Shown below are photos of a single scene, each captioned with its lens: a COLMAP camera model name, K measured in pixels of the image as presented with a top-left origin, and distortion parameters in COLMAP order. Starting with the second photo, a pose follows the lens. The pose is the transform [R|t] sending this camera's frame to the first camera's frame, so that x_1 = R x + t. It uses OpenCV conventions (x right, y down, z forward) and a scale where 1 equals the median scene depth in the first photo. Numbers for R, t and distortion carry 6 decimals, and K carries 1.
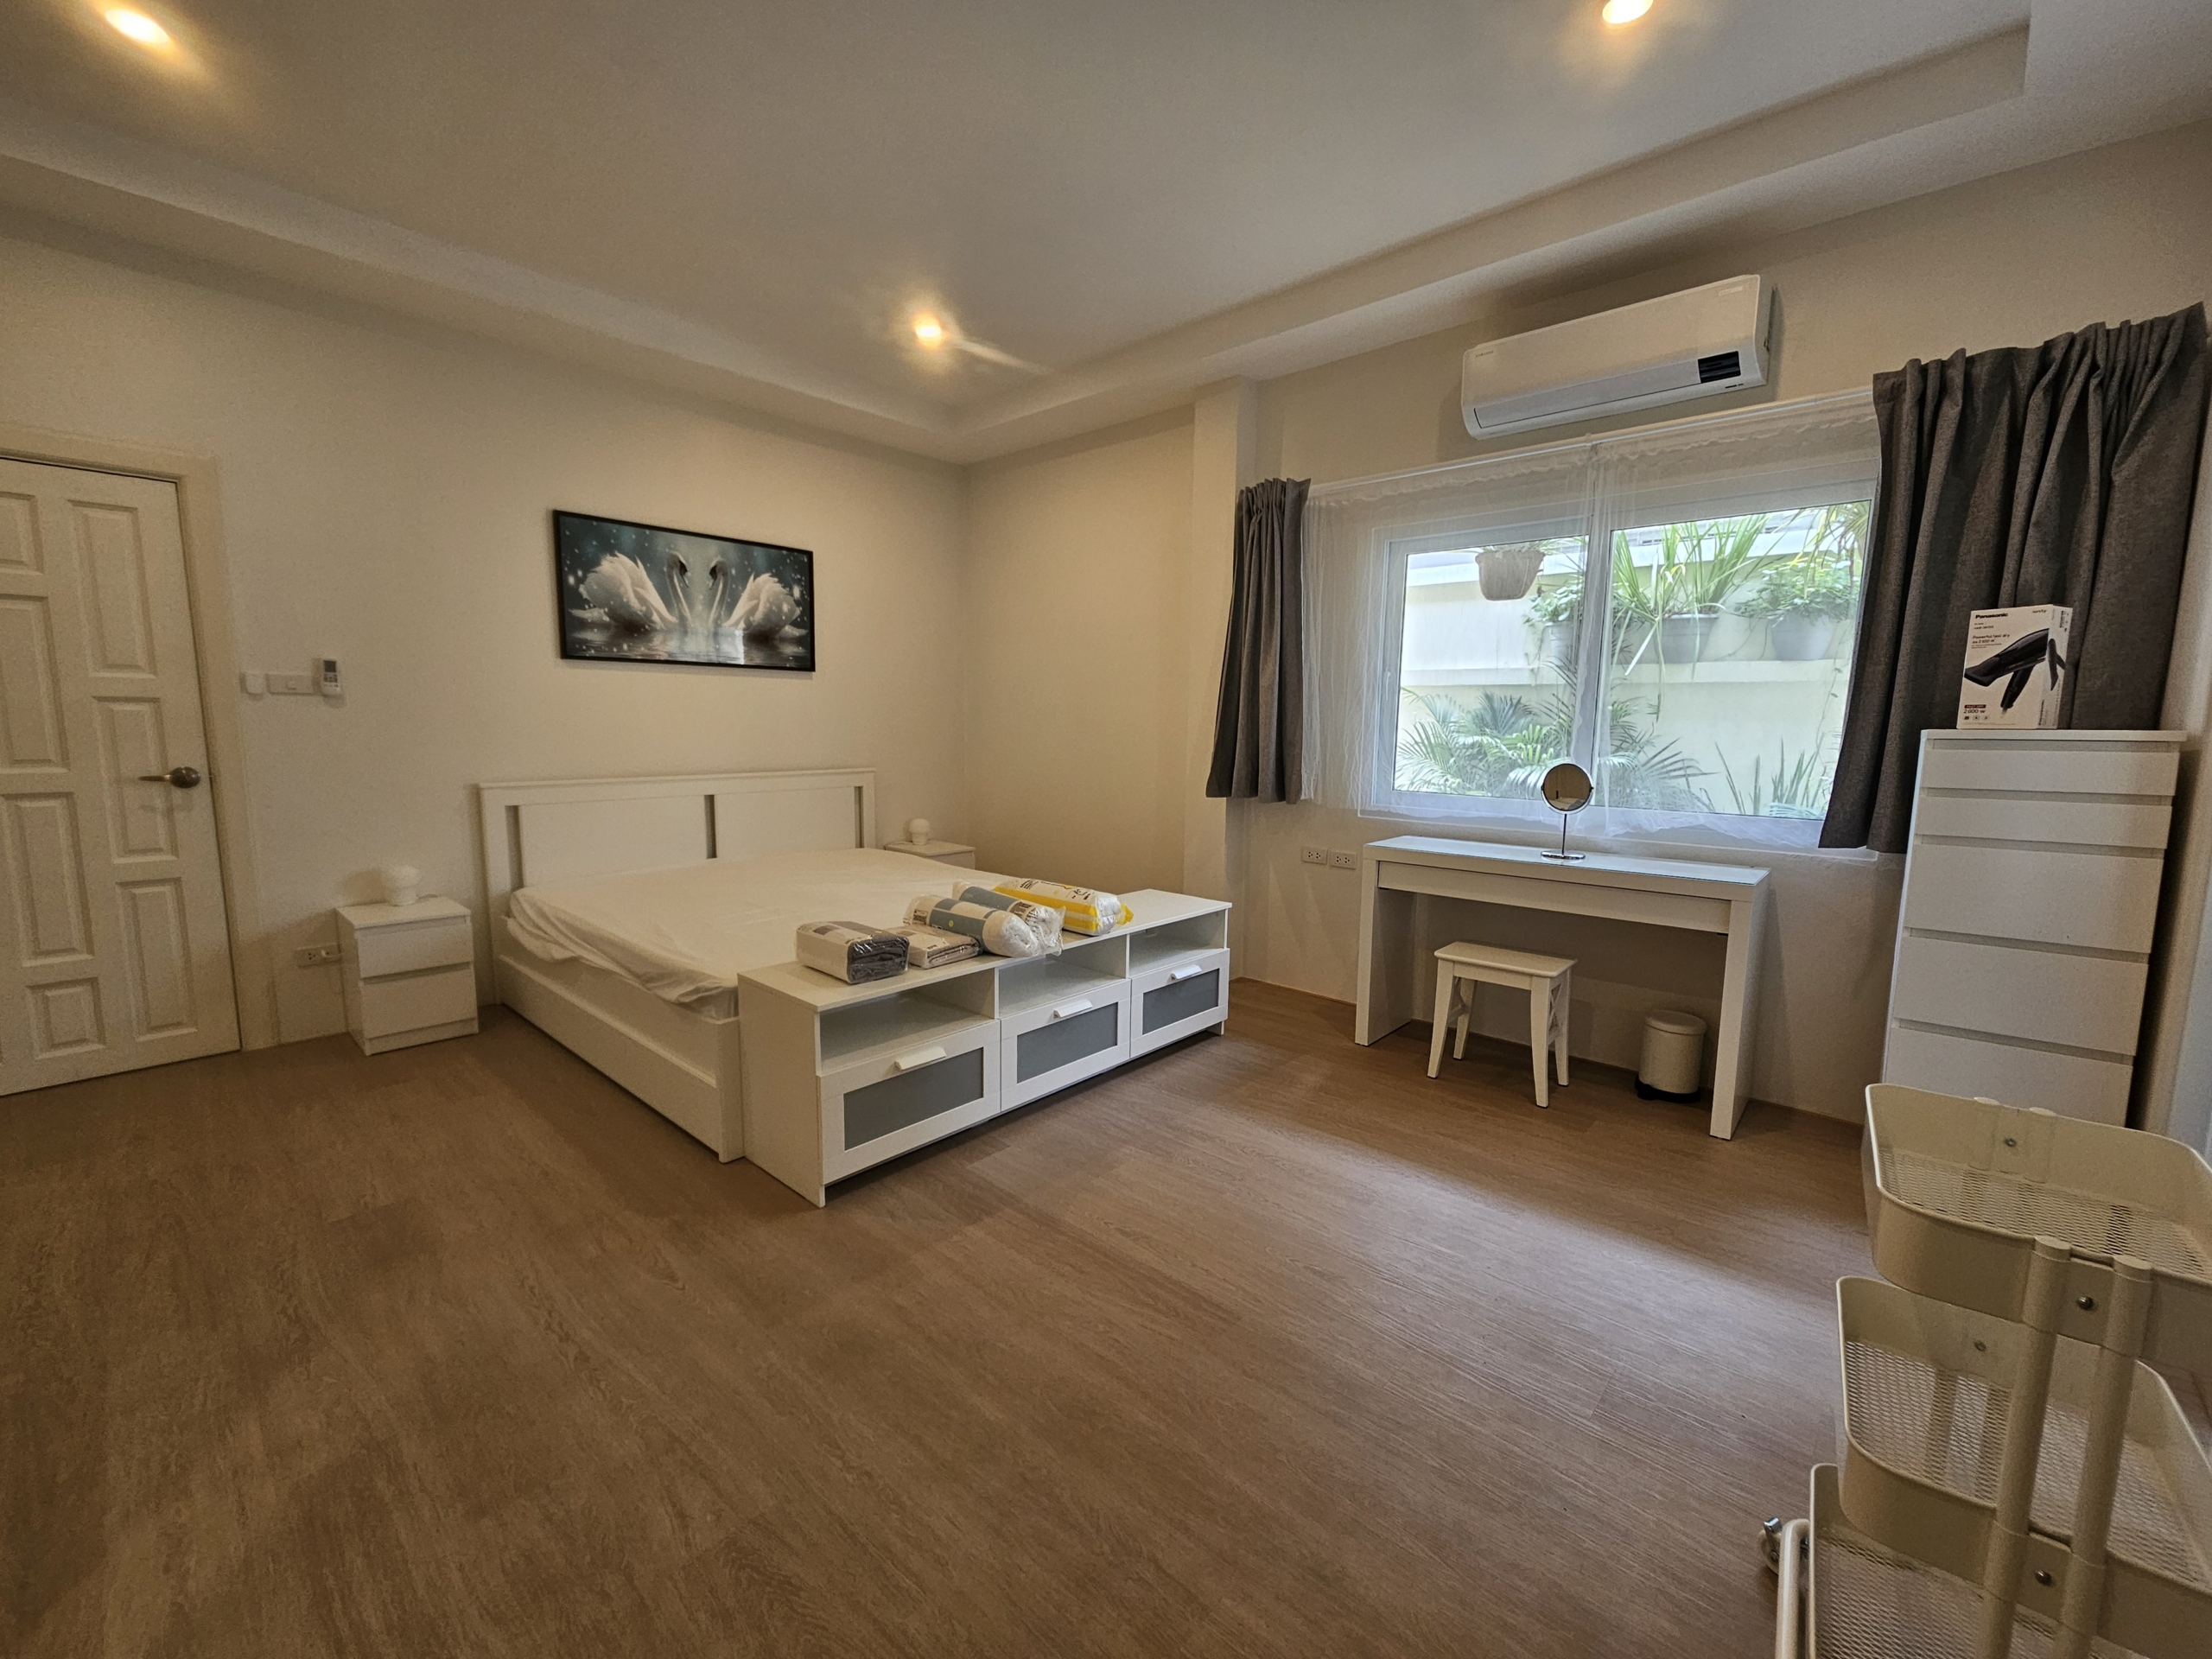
lens RADIAL K [[909.2, 0, 1096.9], [0, 909.2, 845.1], [0, 0, 1]] dist [-0.000767, -0.001392]
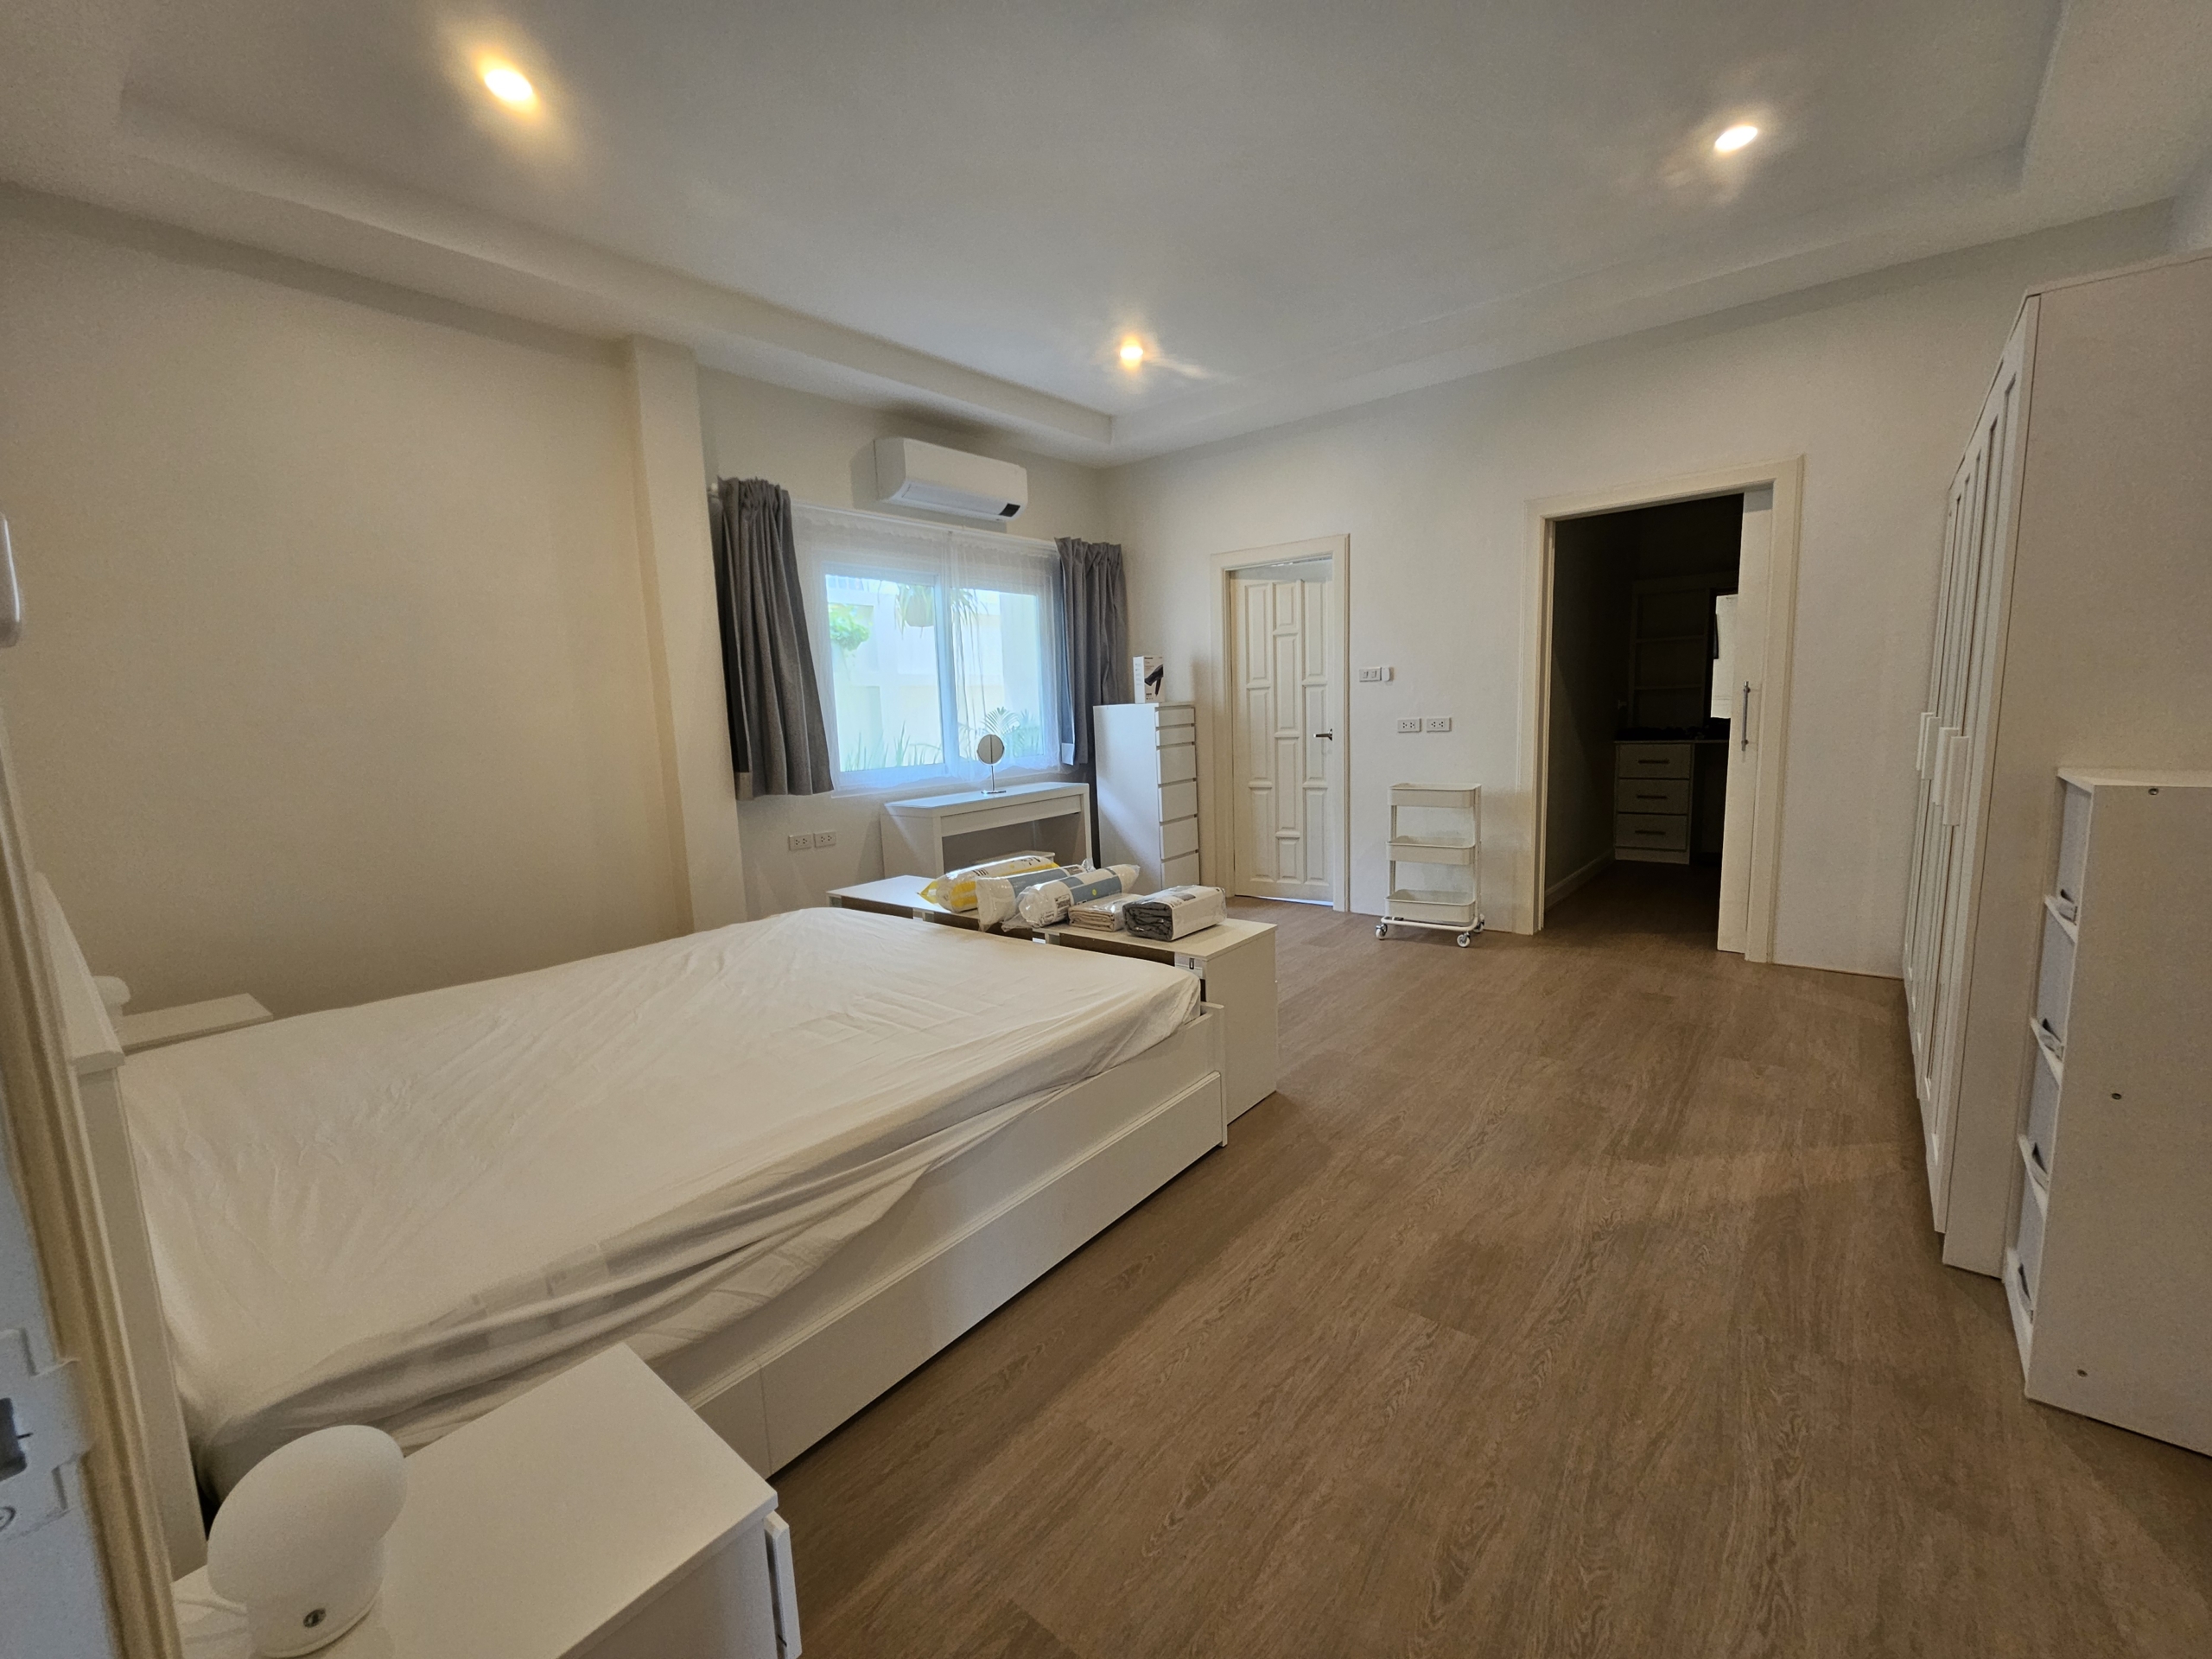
lens RADIAL K [[909.2, 0, 1094.0], [0, 909.2, 828.6], [0, 0, 1]] dist [-0.000767, -0.001392]
pose [[-0.049486, -0.143999, 0.988340, -0.868009], [0.174265, 0.973128, 0.150508, -0.108402], [-0.983455, 0.179681, -0.023062, 0.711070]]
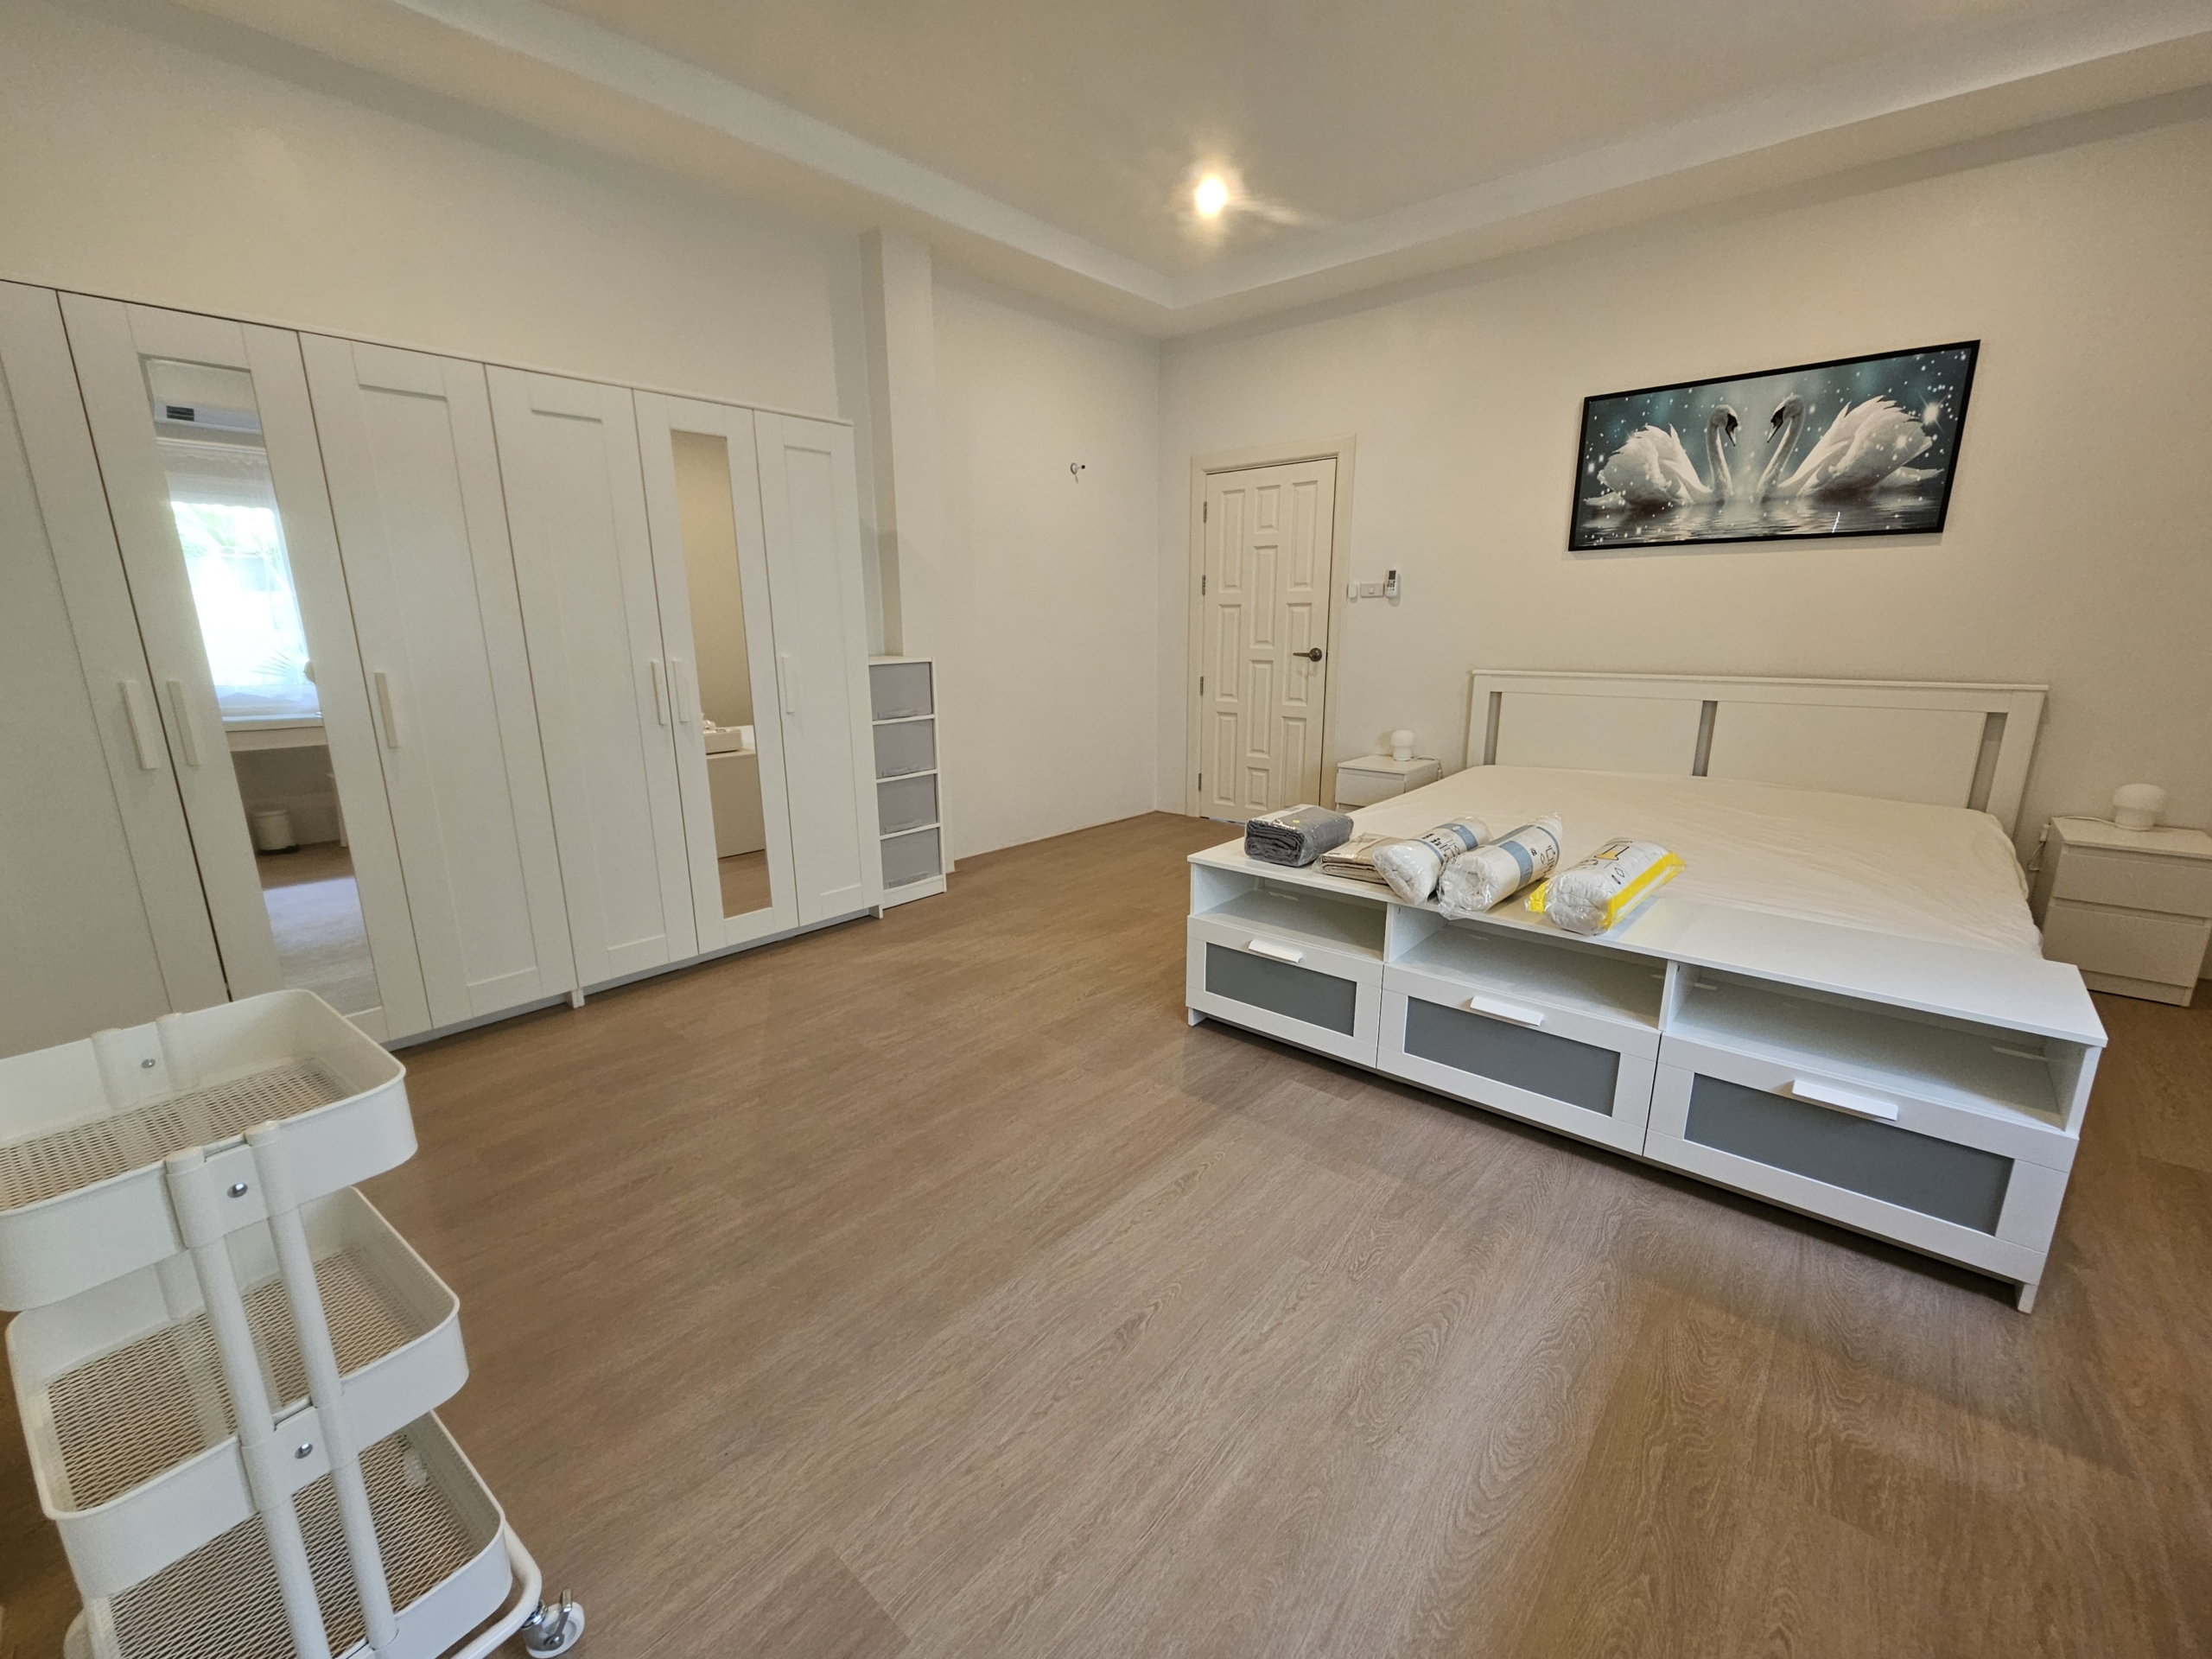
lens RADIAL K [[909.2, 0, 1087.1], [0, 909.2, 847.1], [0, 0, 1]] dist [-0.000767, -0.001392]
pose [[0.010266, 0.233786, -0.972234, 0.475747], [-0.124919, 0.964968, 0.230720, -0.052297], [0.992114, 0.119082, 0.039111, 0.464596]]
